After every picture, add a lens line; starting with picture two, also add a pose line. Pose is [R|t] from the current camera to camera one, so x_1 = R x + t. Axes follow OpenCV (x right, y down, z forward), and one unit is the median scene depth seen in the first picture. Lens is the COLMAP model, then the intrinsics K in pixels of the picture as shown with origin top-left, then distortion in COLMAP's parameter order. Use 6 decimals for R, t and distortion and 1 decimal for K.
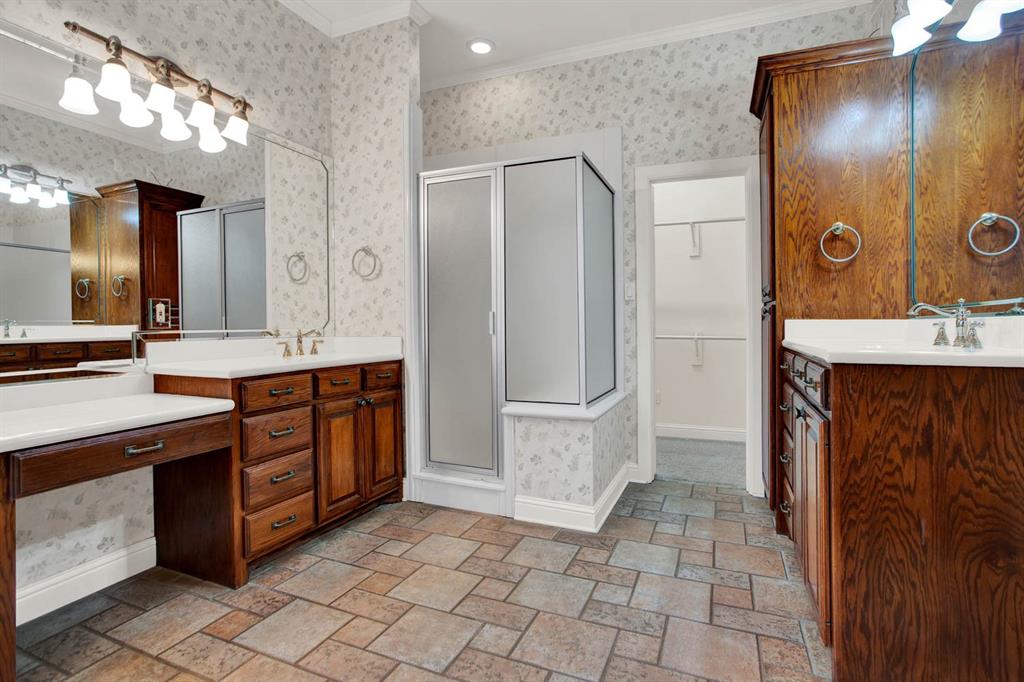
lens RADIAL K [[513.5, 0, 523.4], [0, 513.5, 321.0], [0, 0, 1]] dist [-0.000851, 0.001195]
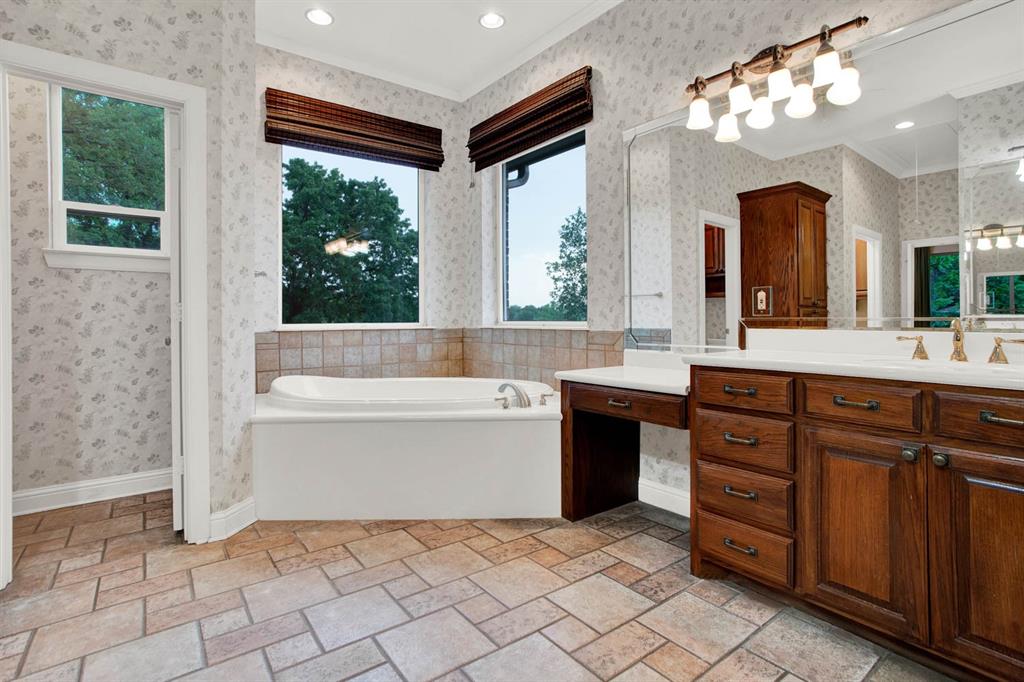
lens RADIAL K [[513.5, 0, 523.4], [0, 513.5, 321.0], [0, 0, 1]] dist [-0.000851, 0.001195]
pose [[-0.502961, 0.013052, -0.864210, 0.467297], [0.015028, 0.999867, 0.006354, 0.013032], [0.864178, -0.009792, -0.503091, 1.209359]]
